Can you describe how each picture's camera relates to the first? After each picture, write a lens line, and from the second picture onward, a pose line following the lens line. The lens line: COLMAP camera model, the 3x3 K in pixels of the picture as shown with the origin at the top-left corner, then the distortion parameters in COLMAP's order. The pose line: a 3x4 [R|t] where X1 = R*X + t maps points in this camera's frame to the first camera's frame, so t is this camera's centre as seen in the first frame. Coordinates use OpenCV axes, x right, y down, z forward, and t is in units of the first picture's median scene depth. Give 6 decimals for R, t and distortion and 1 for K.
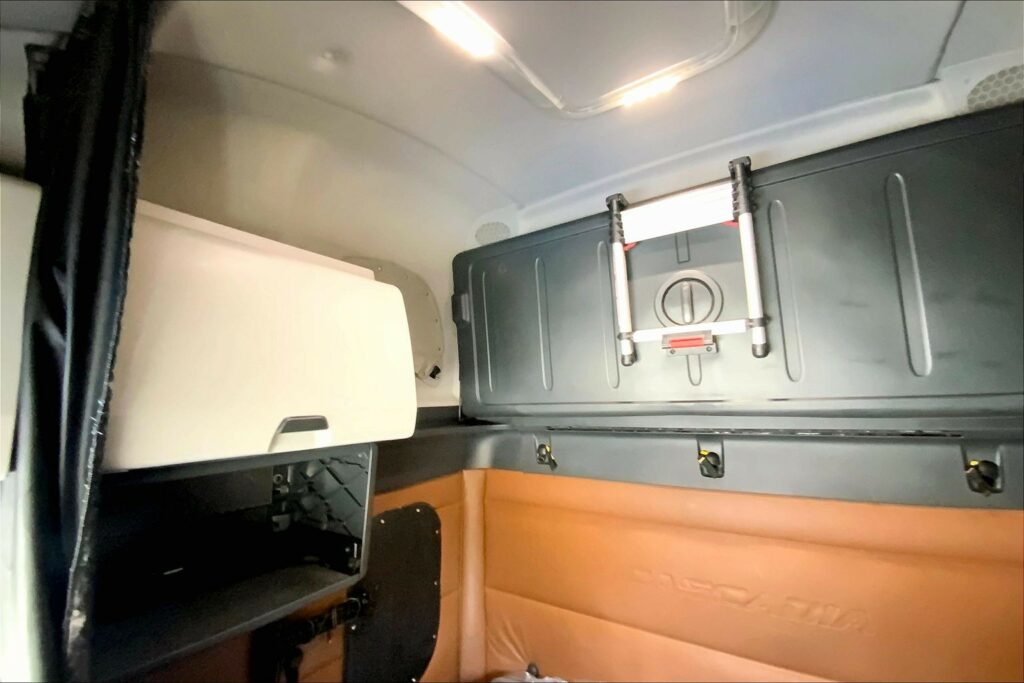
lens RADIAL K [[410.4, 0, 515.0], [0, 410.4, 330.4], [0, 0, 1]] dist [-0.013714, -0.003949]
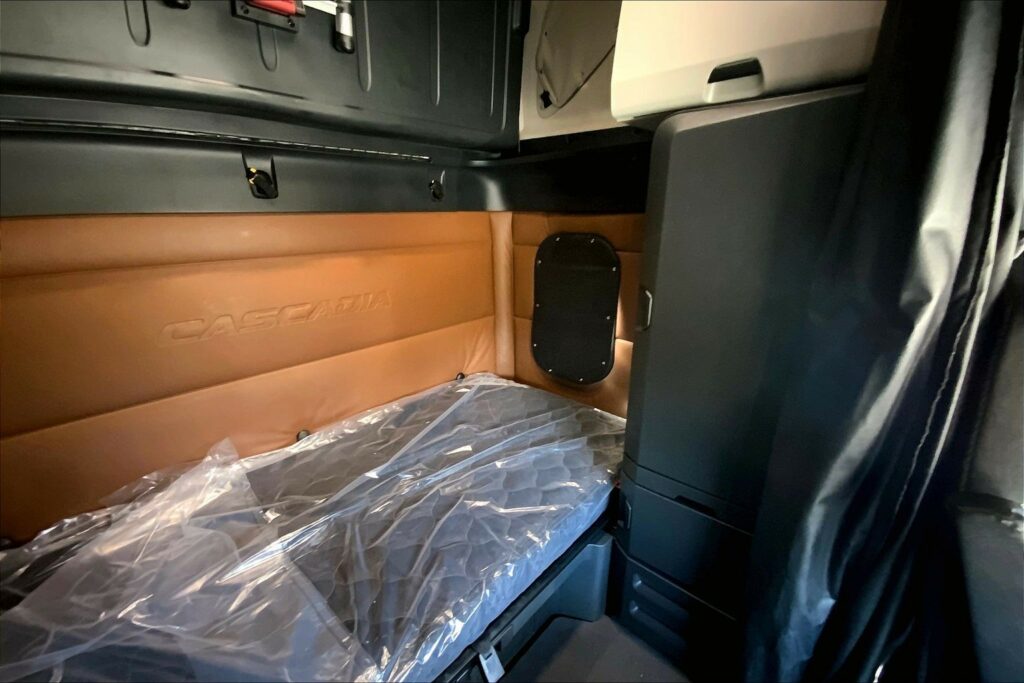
lens RADIAL K [[410.4, 0, 510.3], [0, 410.4, 347.5], [0, 0, 1]] dist [-0.013714, -0.003949]
pose [[0.161912, -0.285527, 0.944595, -0.359819], [-0.166289, 0.935642, 0.311324, 0.290436], [-0.972694, -0.207482, 0.104011, 0.306558]]
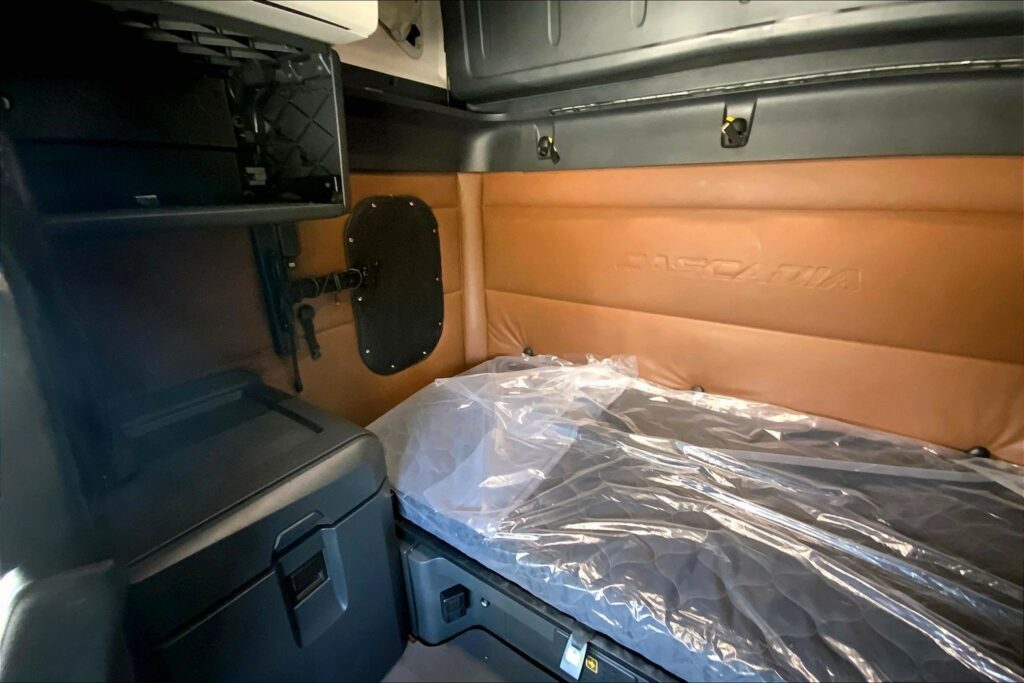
lens RADIAL K [[410.4, 0, 515.0], [0, 410.4, 348.4], [0, 0, 1]] dist [-0.013714, -0.003949]
pose [[0.999836, 0.010371, -0.014819, 0.026699], [-0.001439, 0.862298, 0.506399, 0.282086], [0.018030, -0.506295, 0.862172, 0.007087]]
